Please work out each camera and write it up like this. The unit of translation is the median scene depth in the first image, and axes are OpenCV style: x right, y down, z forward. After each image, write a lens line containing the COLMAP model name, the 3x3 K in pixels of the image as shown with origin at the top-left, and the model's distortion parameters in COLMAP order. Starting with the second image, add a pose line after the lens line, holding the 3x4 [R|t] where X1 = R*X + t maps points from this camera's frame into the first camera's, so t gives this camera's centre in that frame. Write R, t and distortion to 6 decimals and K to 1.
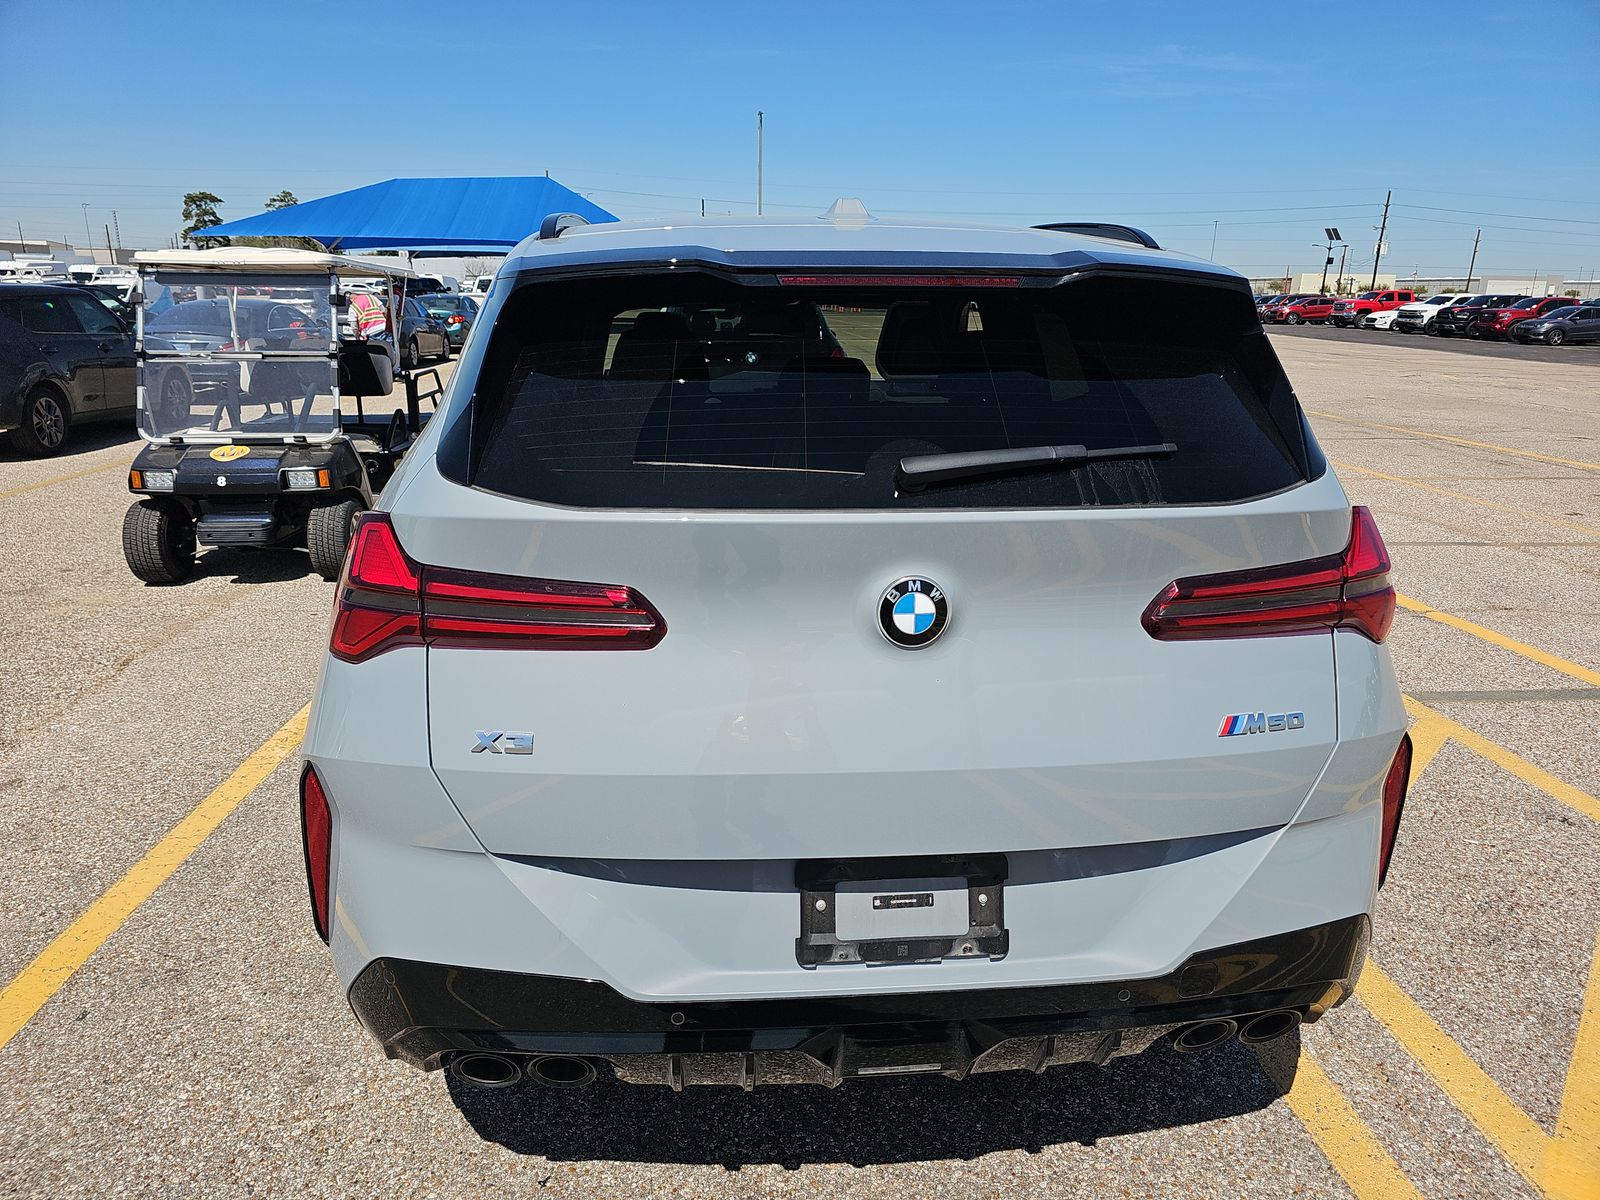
lens RADIAL K [[1050.0, 0, 799.5], [0, 1050.0, 625.5], [0, 0, 1]] dist [0.048419, -0.057300]
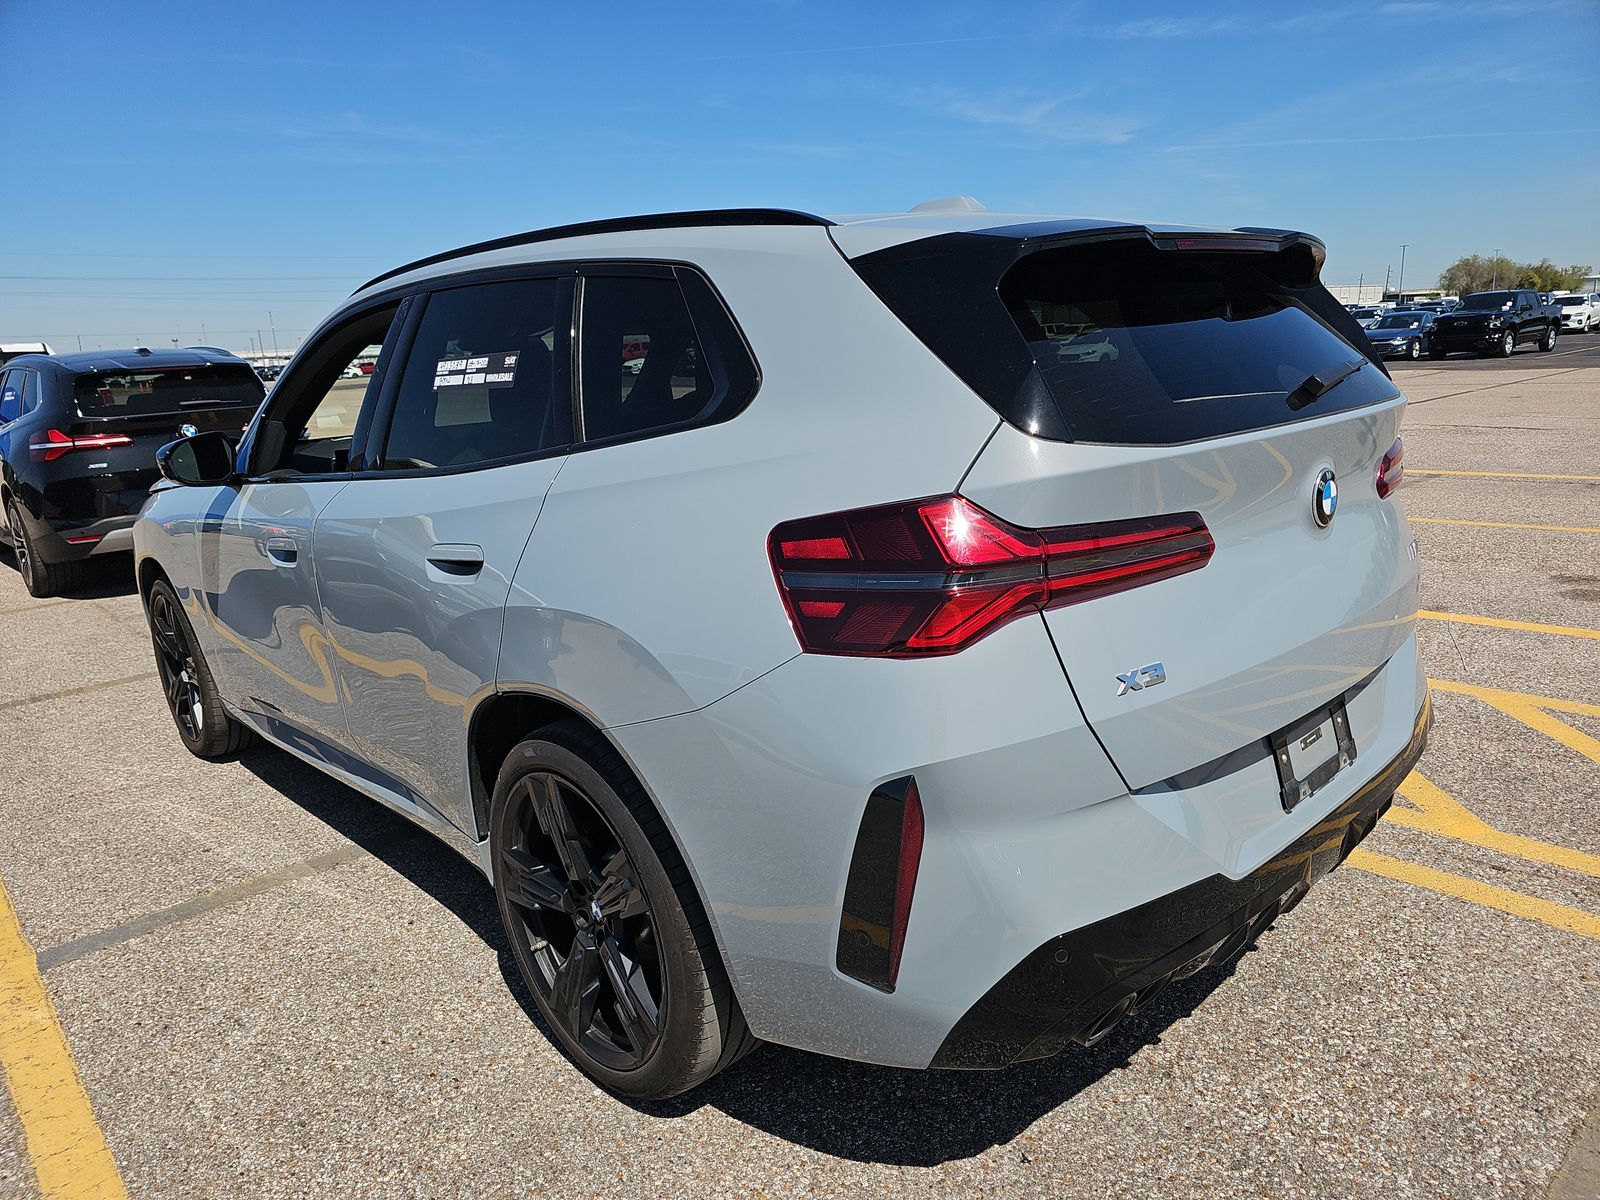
lens RADIAL K [[1050.0, 0, 799.5], [0, 1050.0, 625.5], [0, 0, 1]] dist [0.048419, -0.057300]
pose [[0.780053, -0.205334, 0.591062, -1.096333], [0.236918, 0.971215, 0.024726, -0.045199], [-0.579126, 0.120745, 0.806247, 0.320043]]
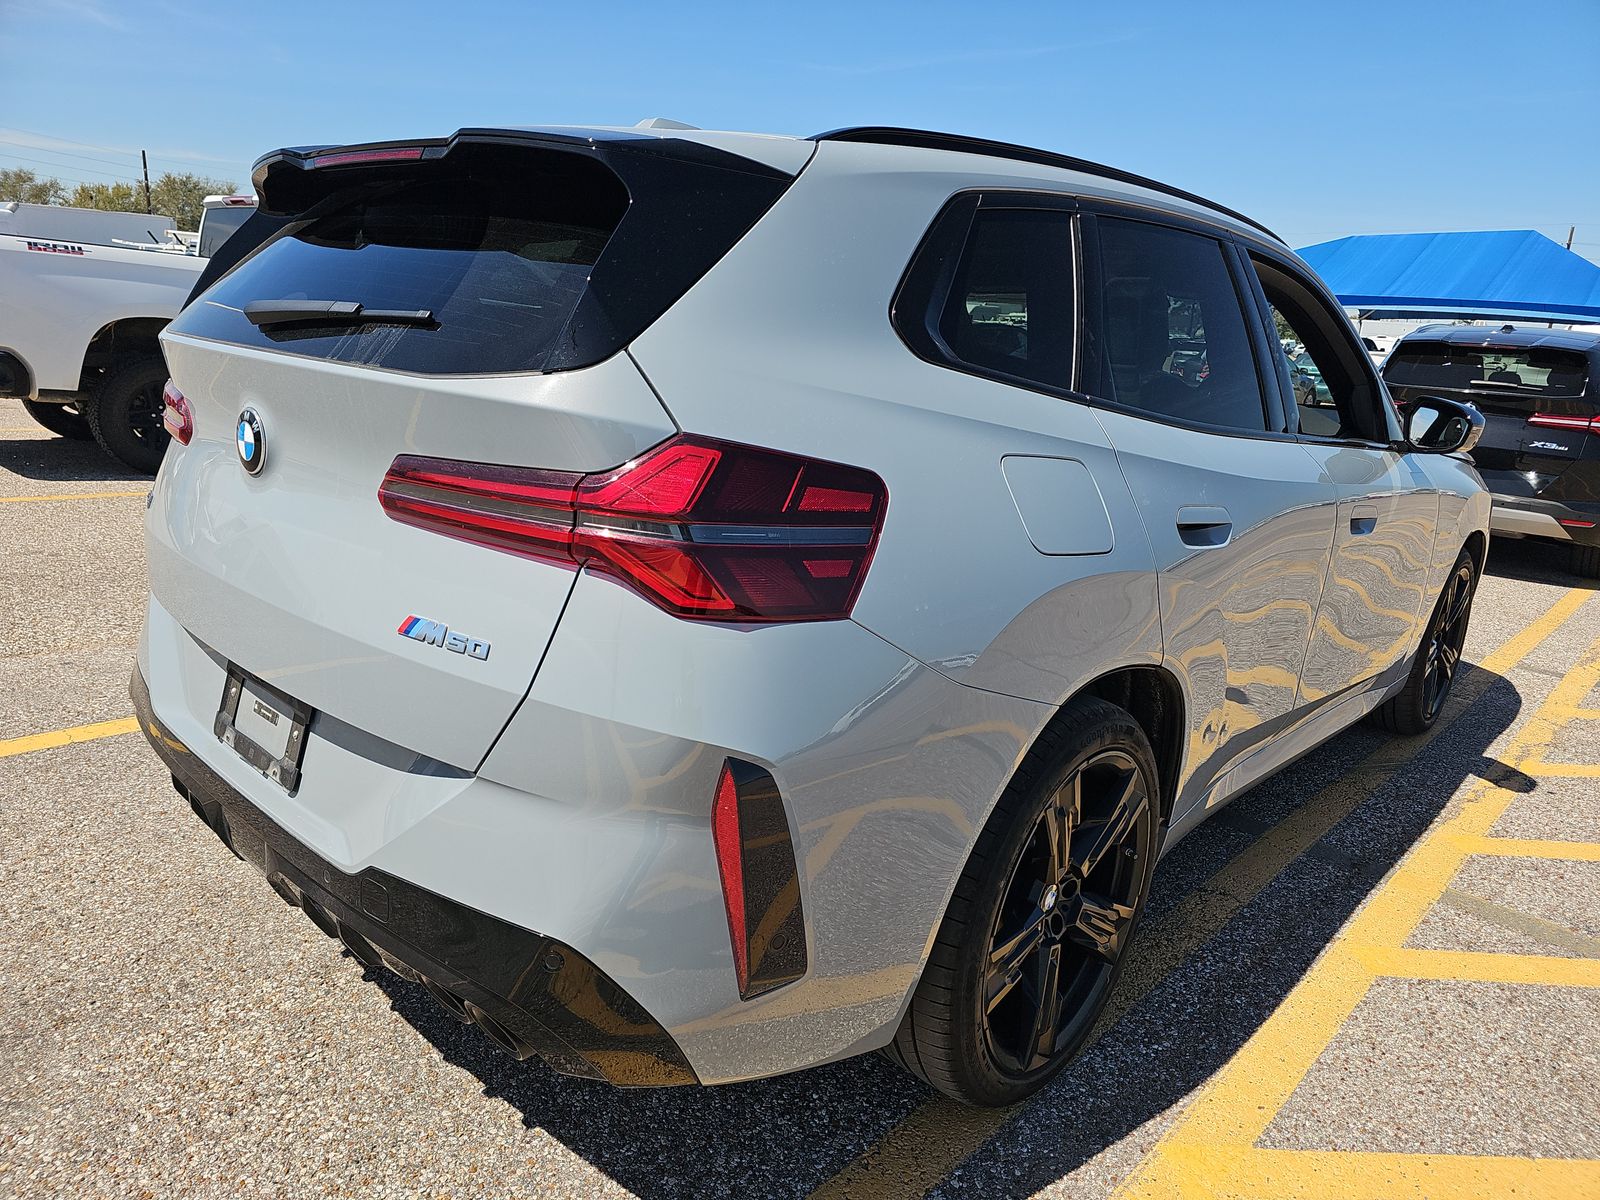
lens RADIAL K [[1050.0, 0, 799.5], [0, 1050.0, 625.5], [0, 0, 1]] dist [0.048419, -0.057300]
pose [[0.665117, 0.238028, -0.707786, 1.240660], [-0.276022, 0.959074, 0.063154, -0.052753], [0.693852, 0.153359, 0.703598, 0.587955]]
